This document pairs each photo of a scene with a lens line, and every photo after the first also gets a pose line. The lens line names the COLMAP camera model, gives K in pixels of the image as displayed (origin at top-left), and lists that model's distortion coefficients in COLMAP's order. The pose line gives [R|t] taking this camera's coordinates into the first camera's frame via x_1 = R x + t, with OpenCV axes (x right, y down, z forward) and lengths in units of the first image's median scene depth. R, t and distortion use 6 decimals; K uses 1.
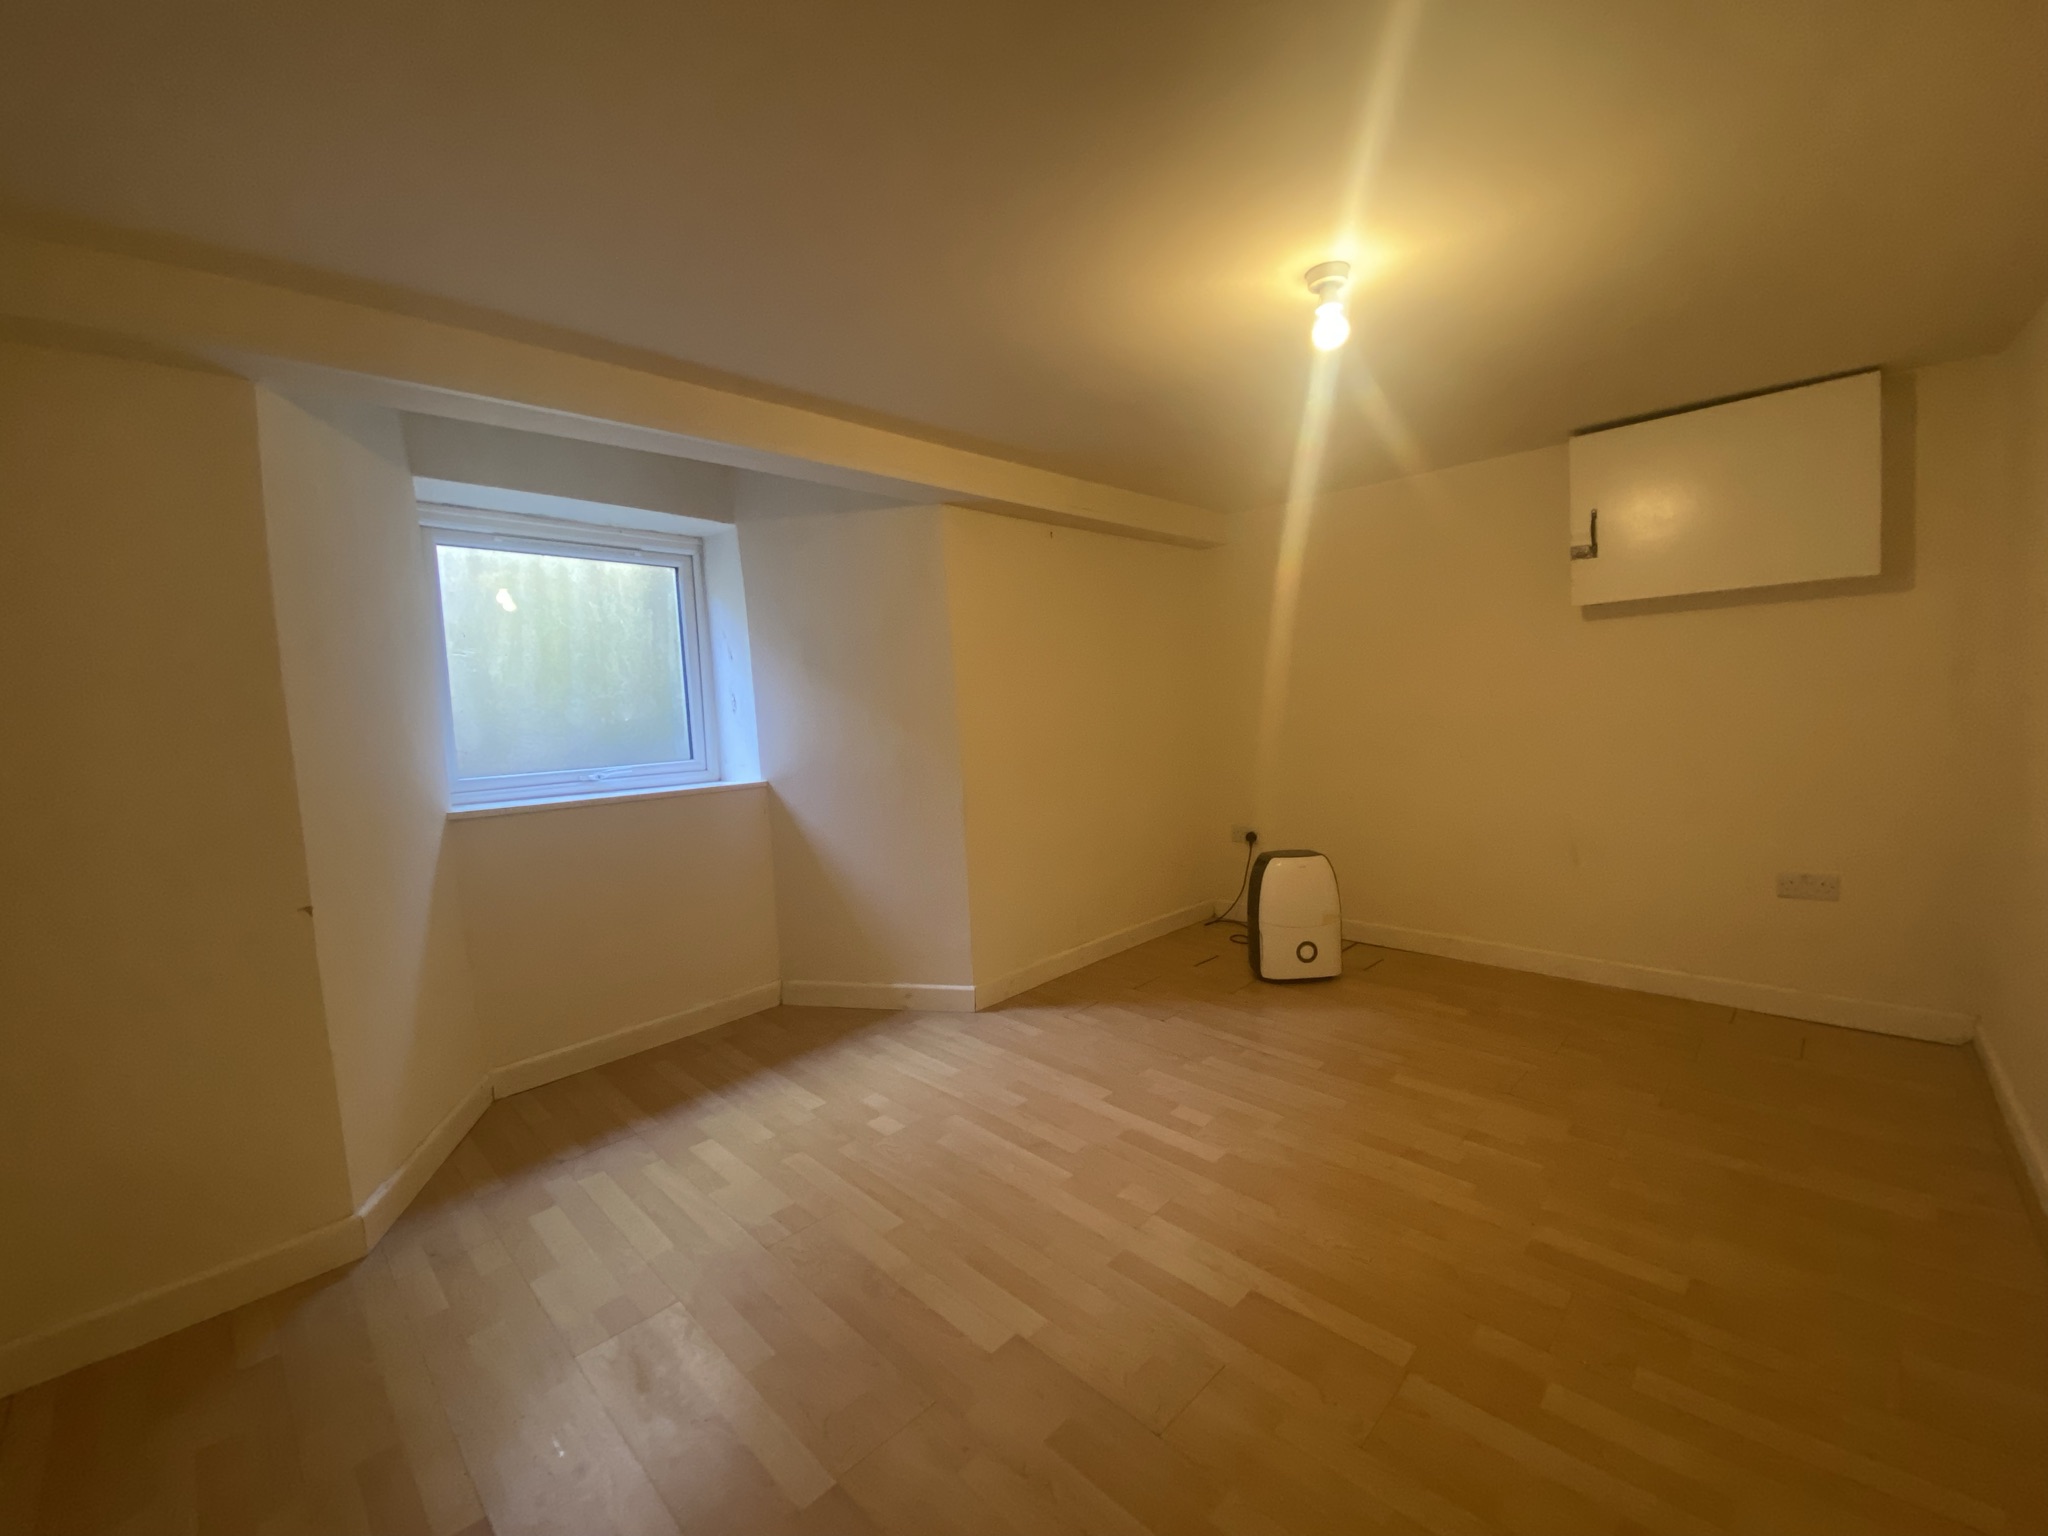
lens RADIAL K [[837.3, 0, 1019.5], [0, 837.3, 765.8], [0, 0, 1]] dist [0.013061, -0.016635]
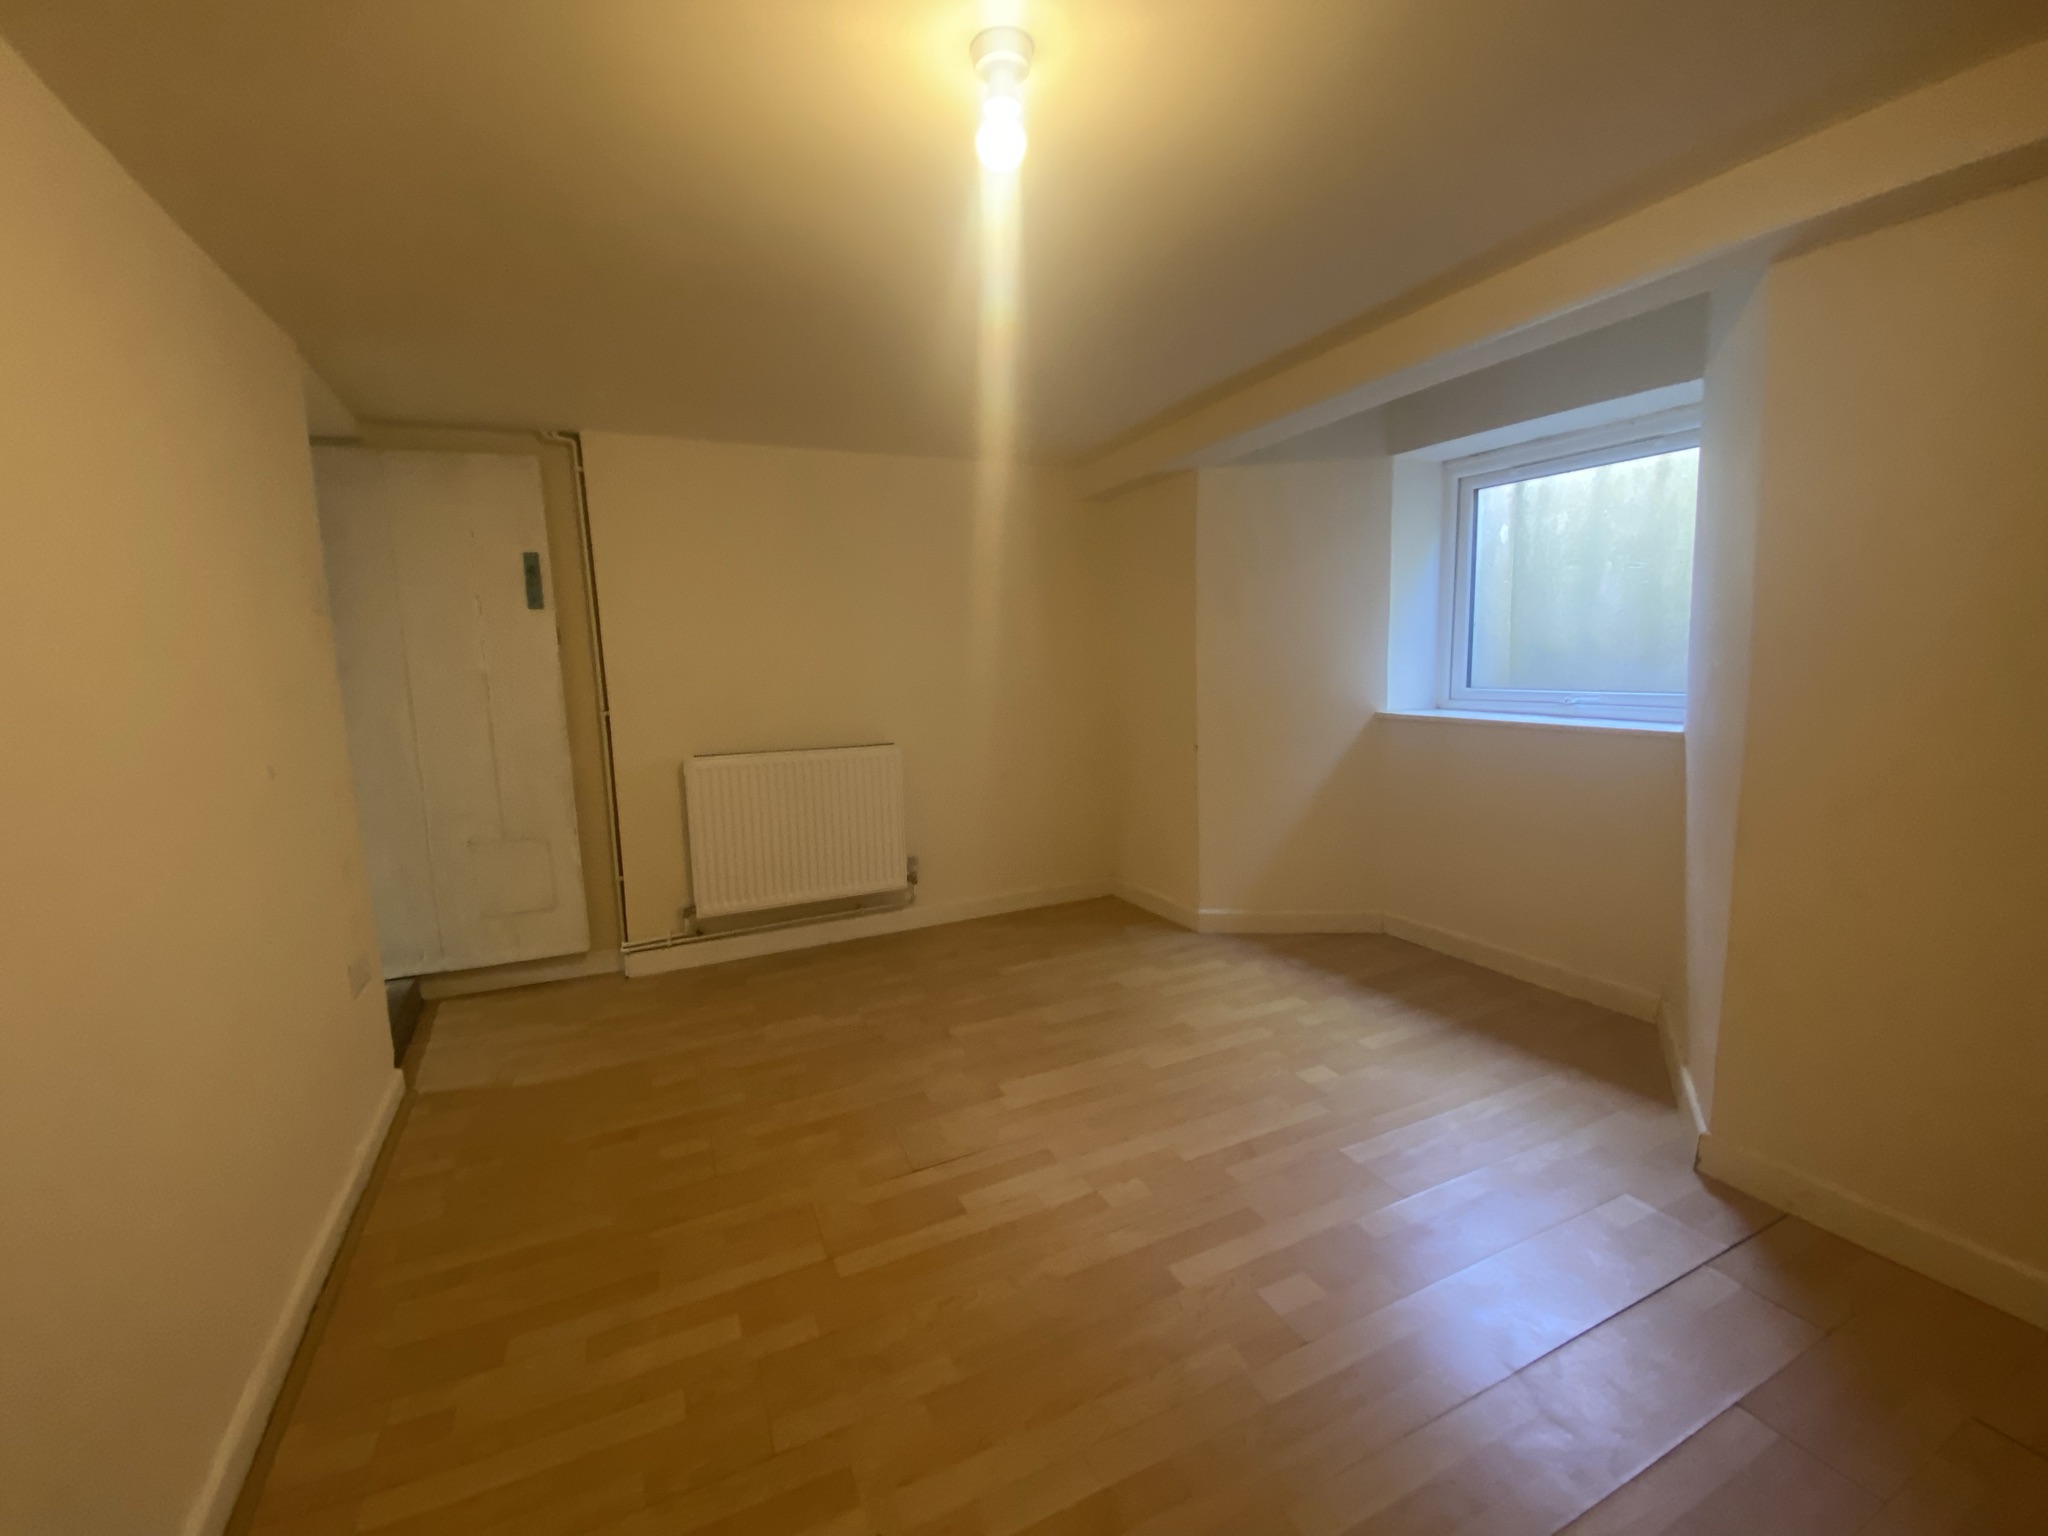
lens RADIAL K [[837.3, 0, 1019.5], [0, 837.3, 765.8], [0, 0, 1]] dist [0.013061, -0.016635]
pose [[-0.363423, 0.180245, -0.914022, 0.890935], [-0.016314, 0.979724, 0.199688, -0.136472], [0.931482, 0.087482, -0.353113, 1.080365]]
